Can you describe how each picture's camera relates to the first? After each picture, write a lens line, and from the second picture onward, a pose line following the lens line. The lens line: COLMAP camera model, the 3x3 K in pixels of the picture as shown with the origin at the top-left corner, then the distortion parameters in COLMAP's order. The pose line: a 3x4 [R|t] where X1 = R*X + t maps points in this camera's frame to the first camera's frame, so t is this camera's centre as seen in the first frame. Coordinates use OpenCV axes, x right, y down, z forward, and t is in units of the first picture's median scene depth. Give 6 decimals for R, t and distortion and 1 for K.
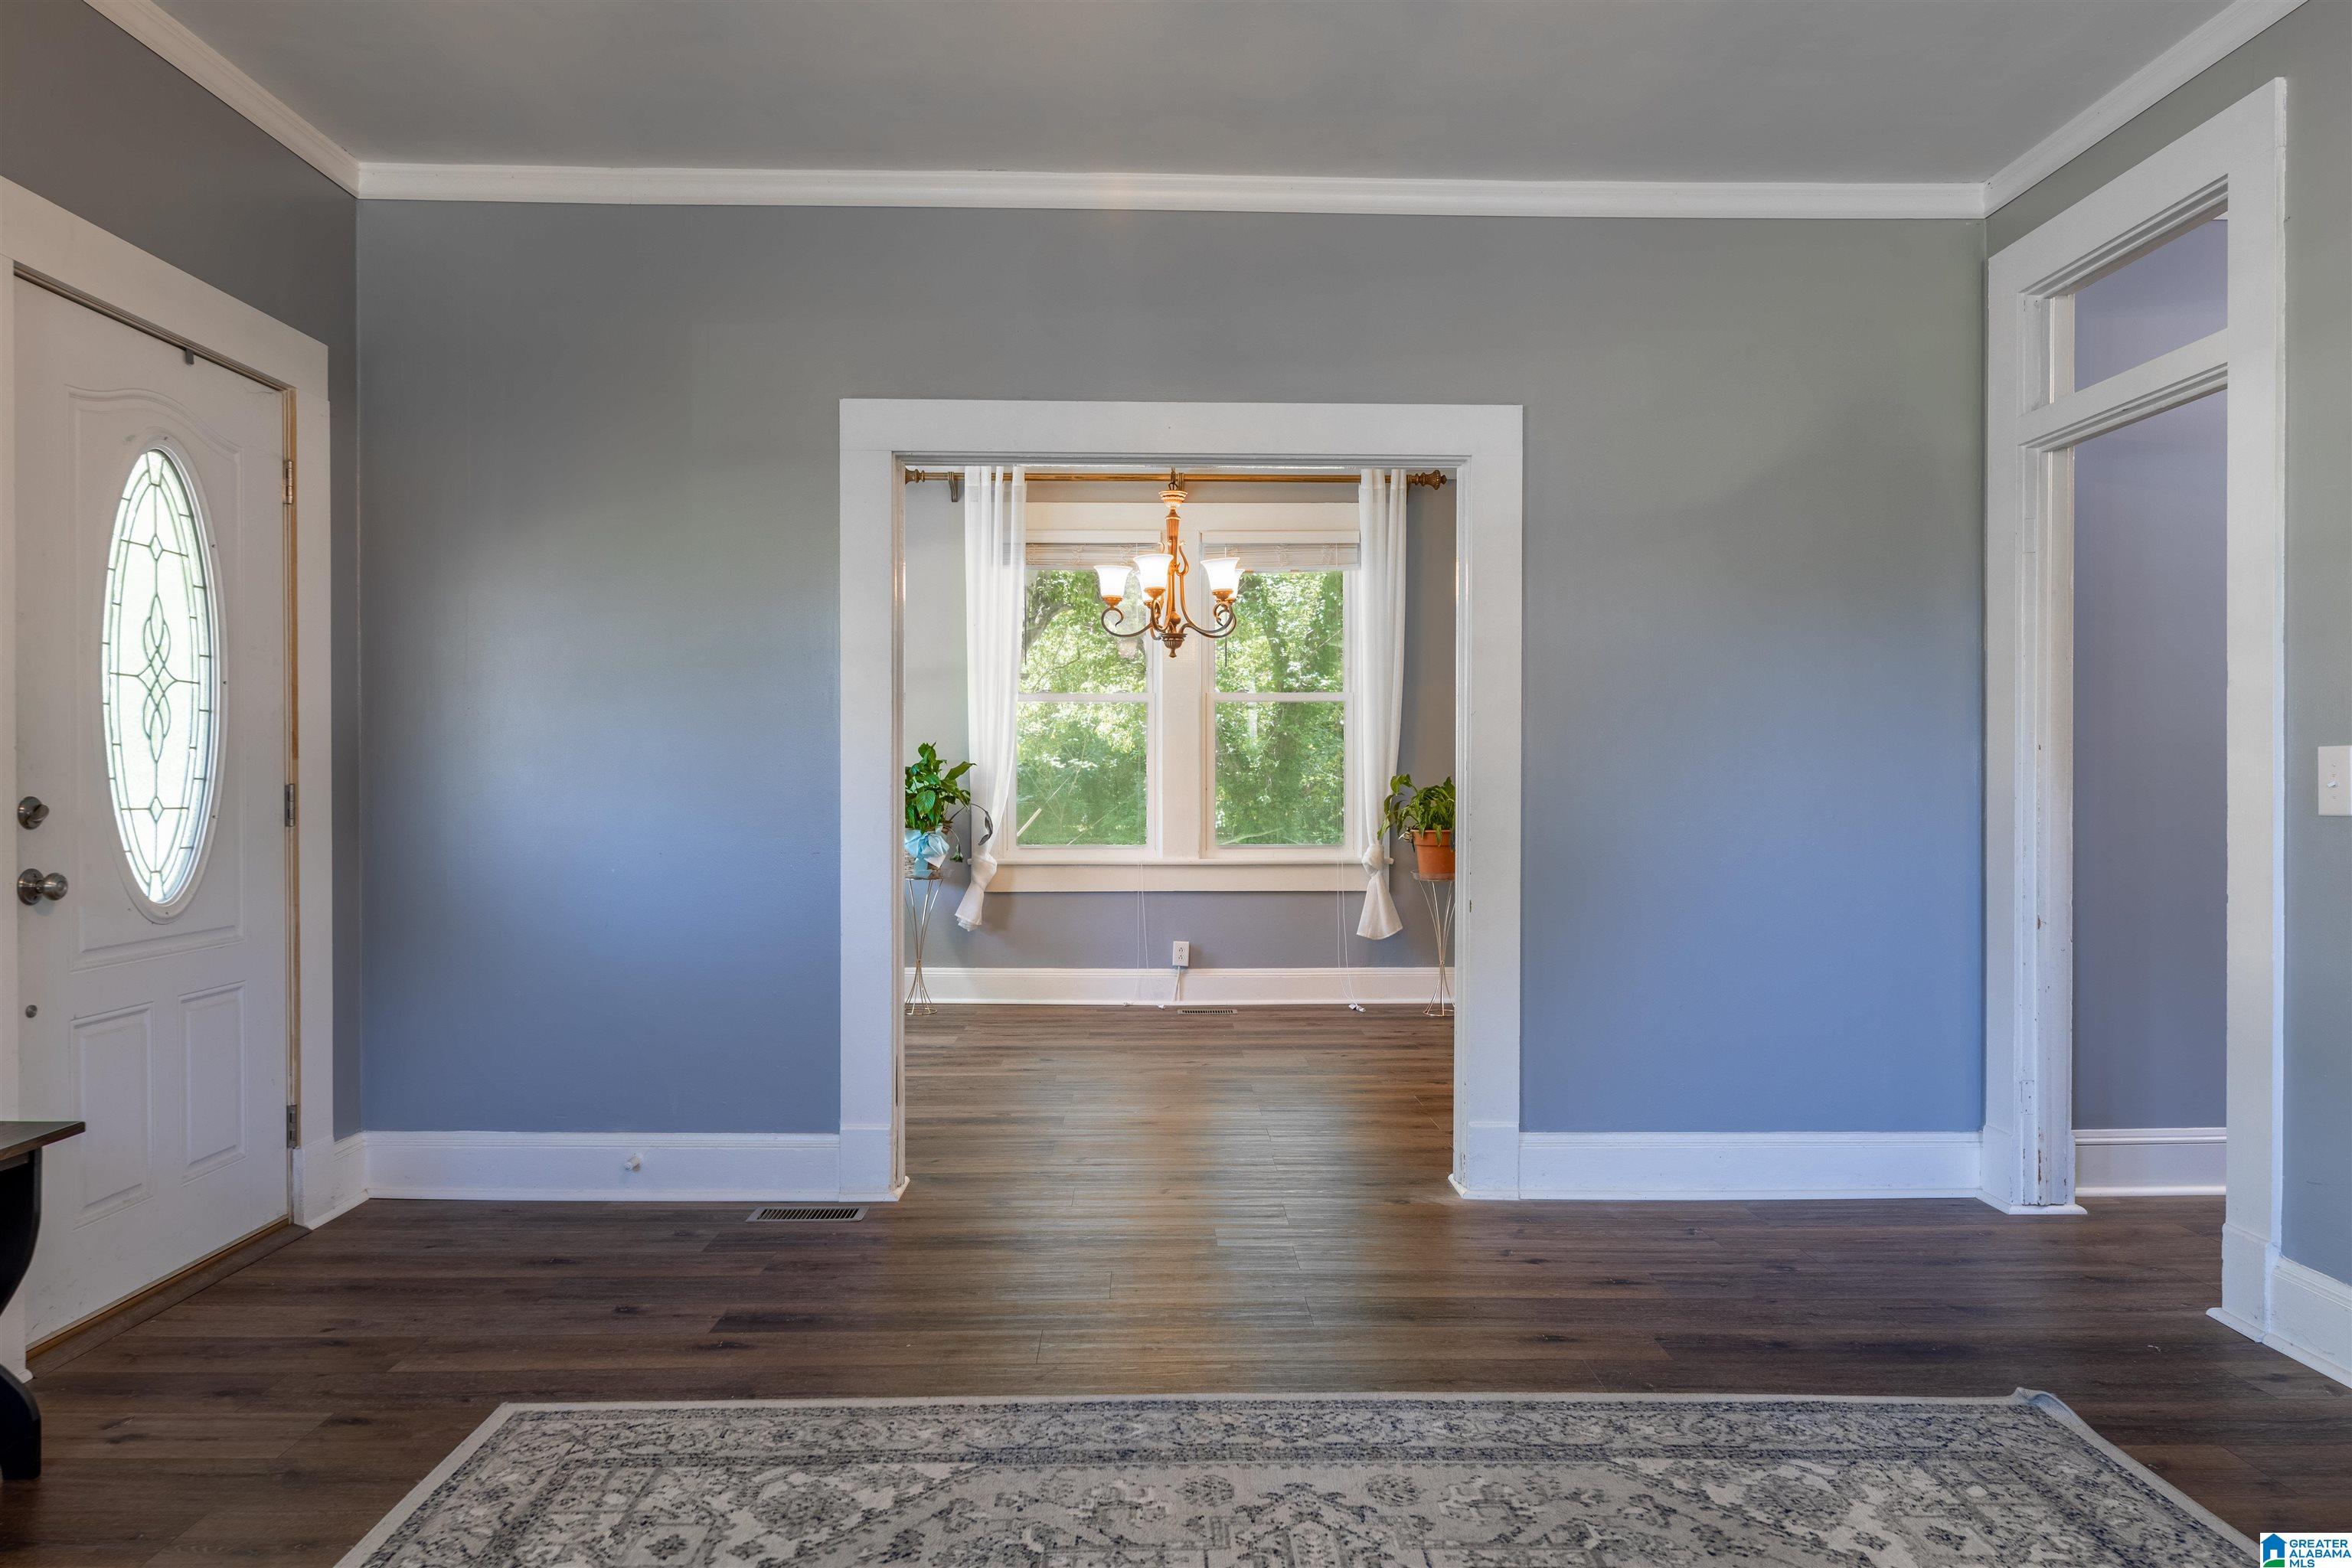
lens RADIAL K [[1503.5, 0, 1176.0], [0, 1503.5, 784.0], [0, 0, 1]] dist [-0.001094, 0.000052]
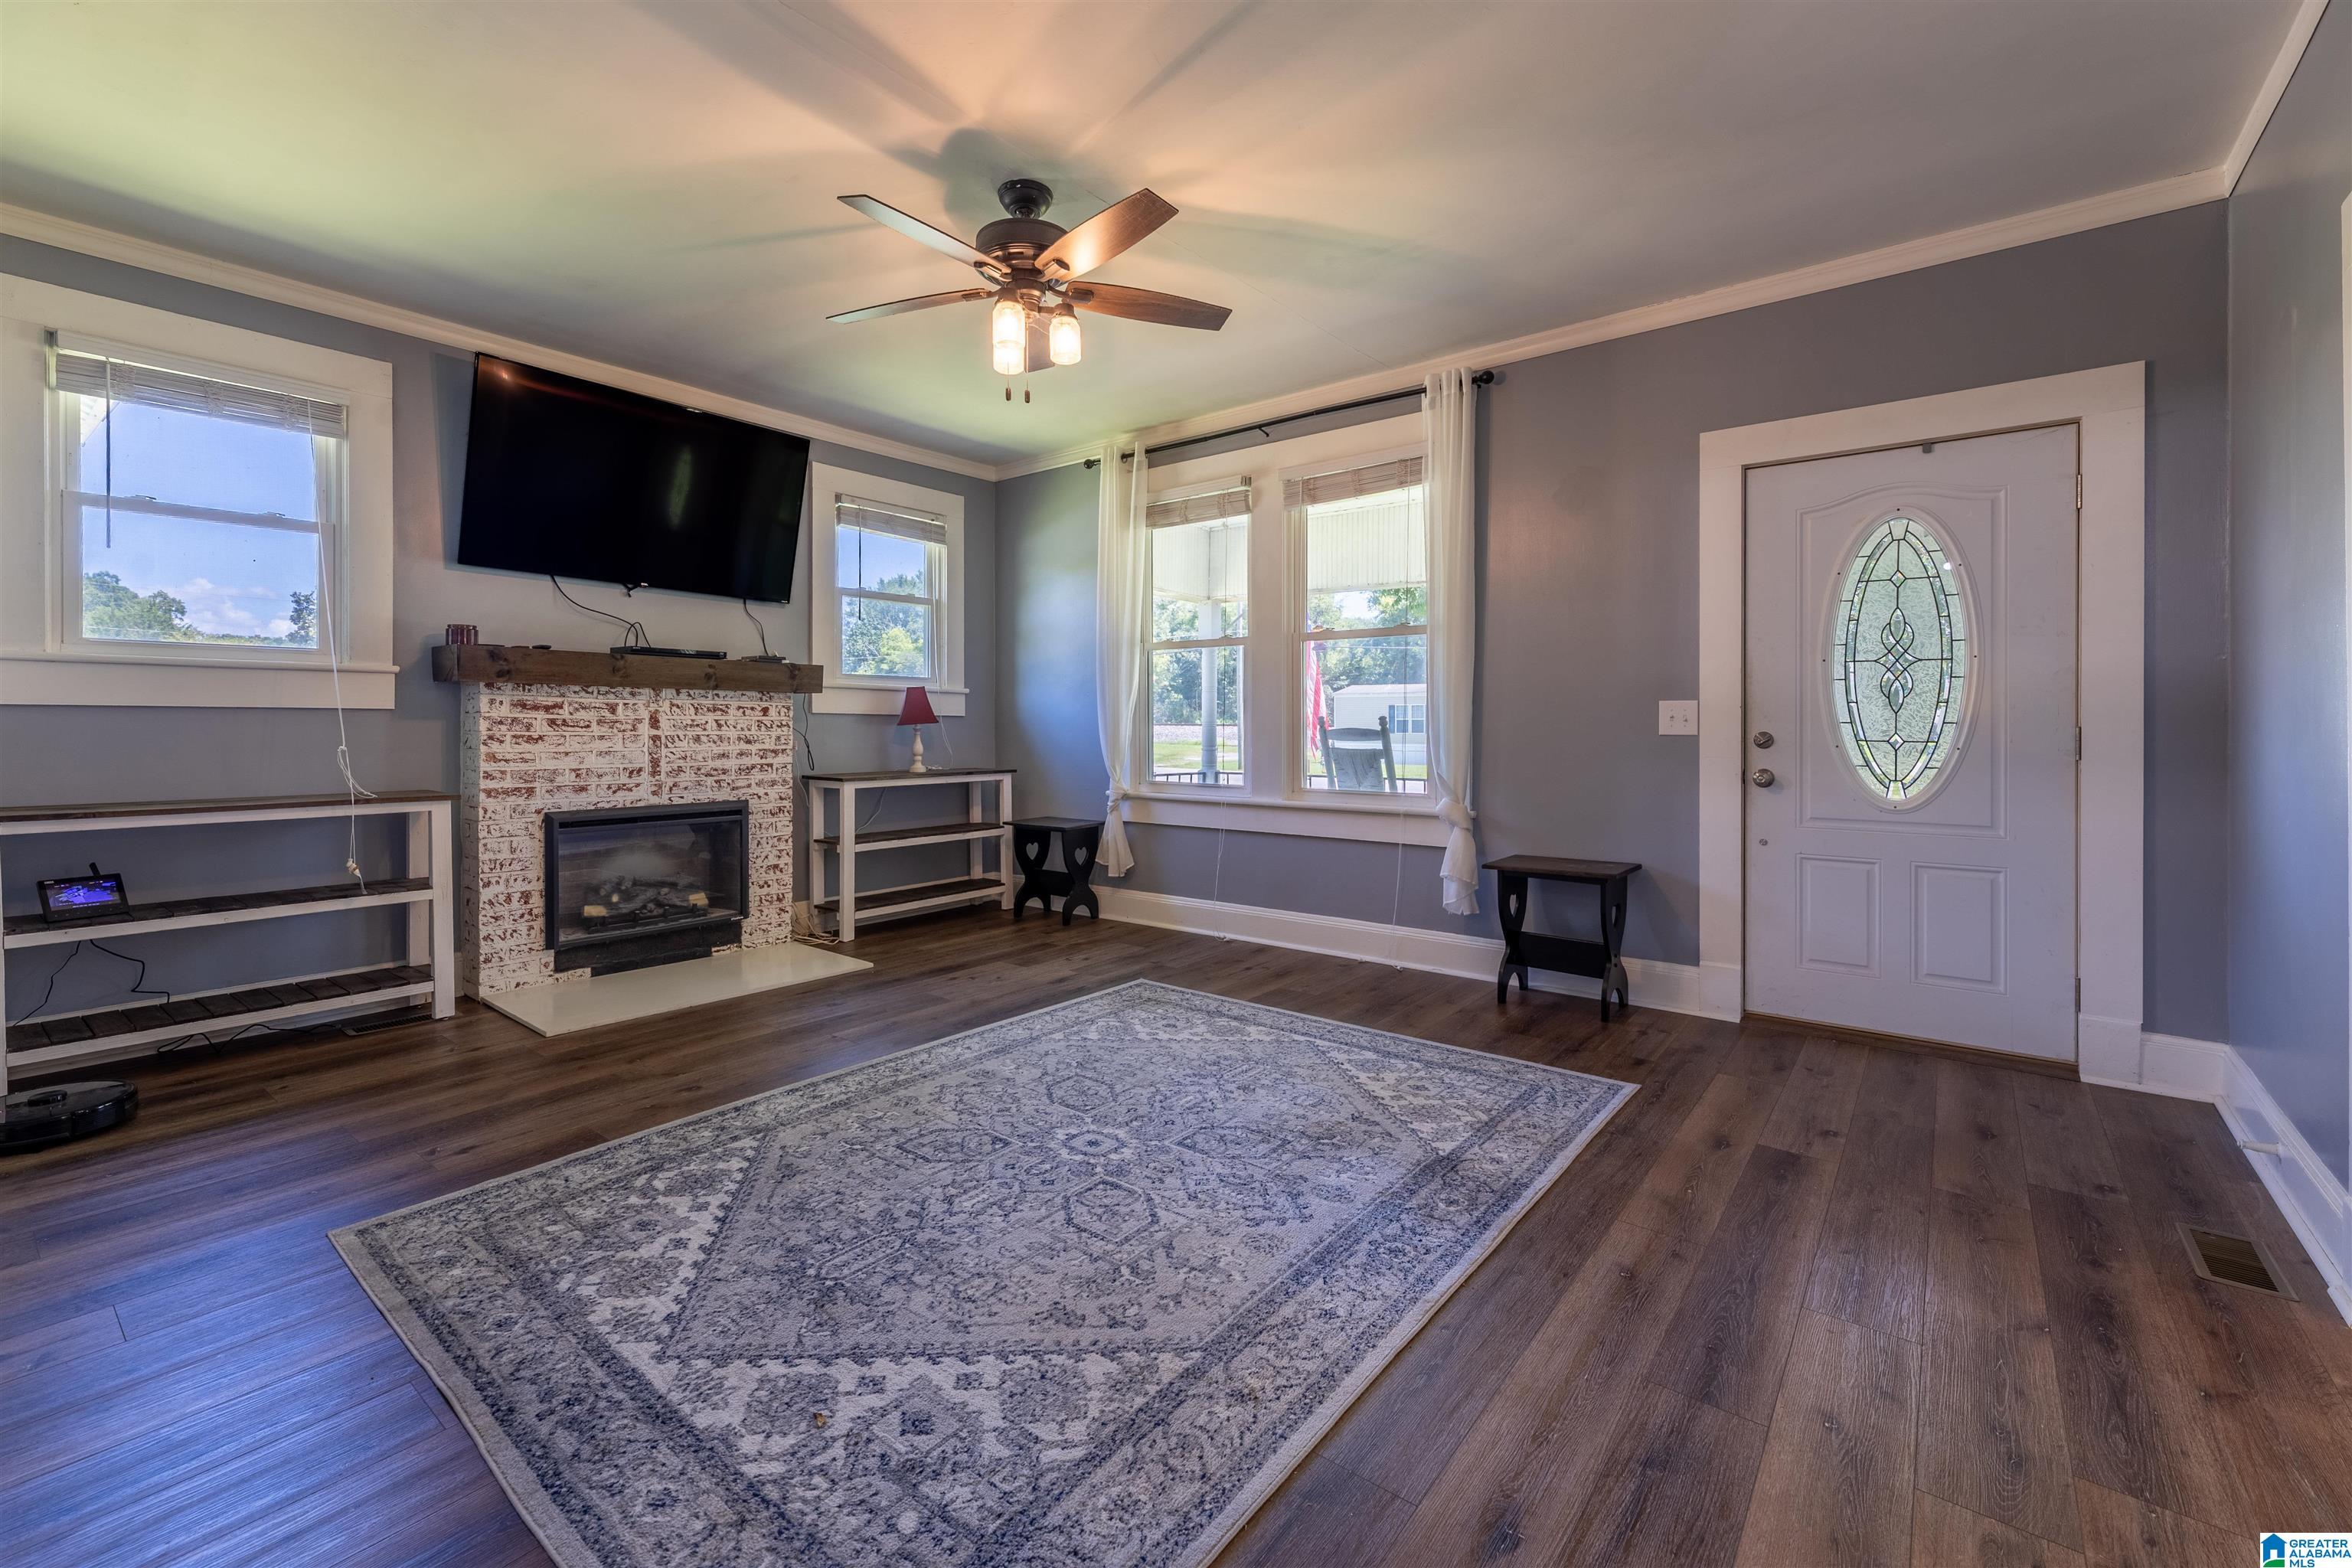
lens RADIAL K [[996.9, 0, 1164.3], [0, 996.9, 711.7], [0, 0, 1]] dist [0.000303, -0.000043]
pose [[-0.634900, -0.011967, -0.772501, 0.885878], [-0.004868, 0.999922, -0.011489, 0.000835], [0.772579, -0.003534, -0.634909, 1.474242]]
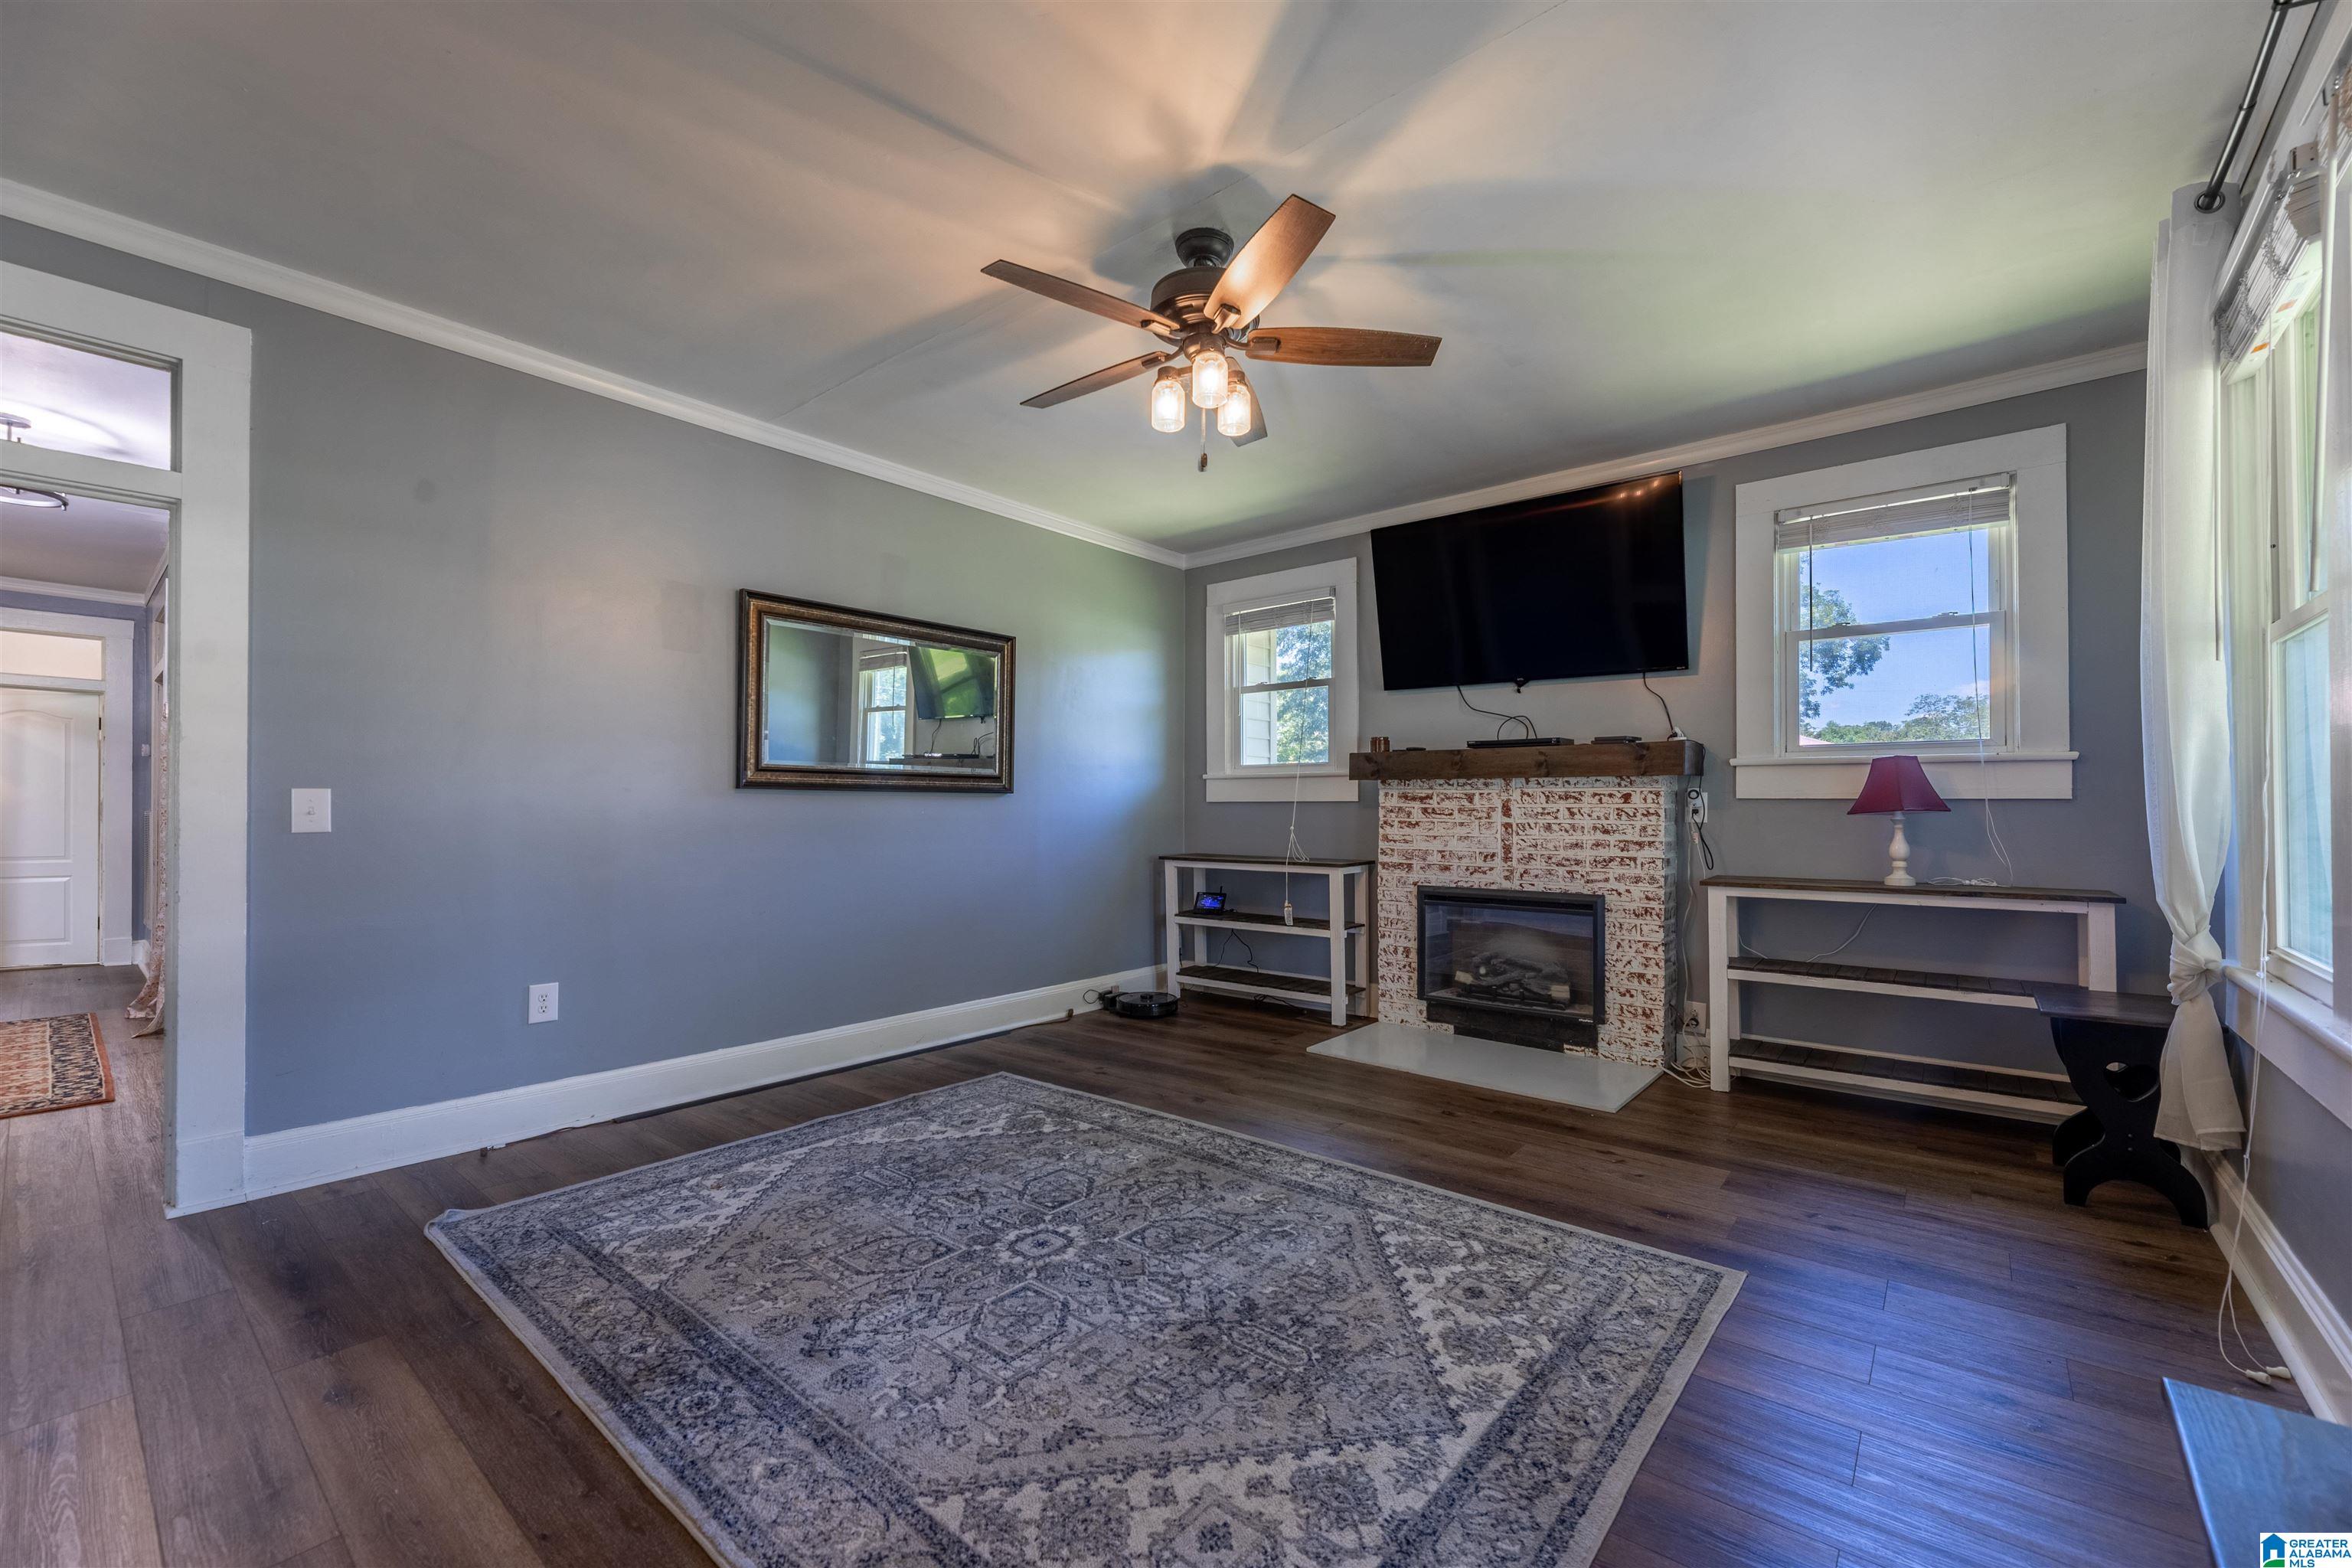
lens RADIAL K [[960.2, 0, 1176.0], [0, 960.2, 784.0], [0, 0, 1]] dist [-0.001761, -0.000098]
pose [[-0.754331, 0.015409, 0.656313, -0.703883], [0.001205, 0.999755, -0.022088, -0.007437], [-0.656493, -0.015871, -0.754165, 1.406469]]
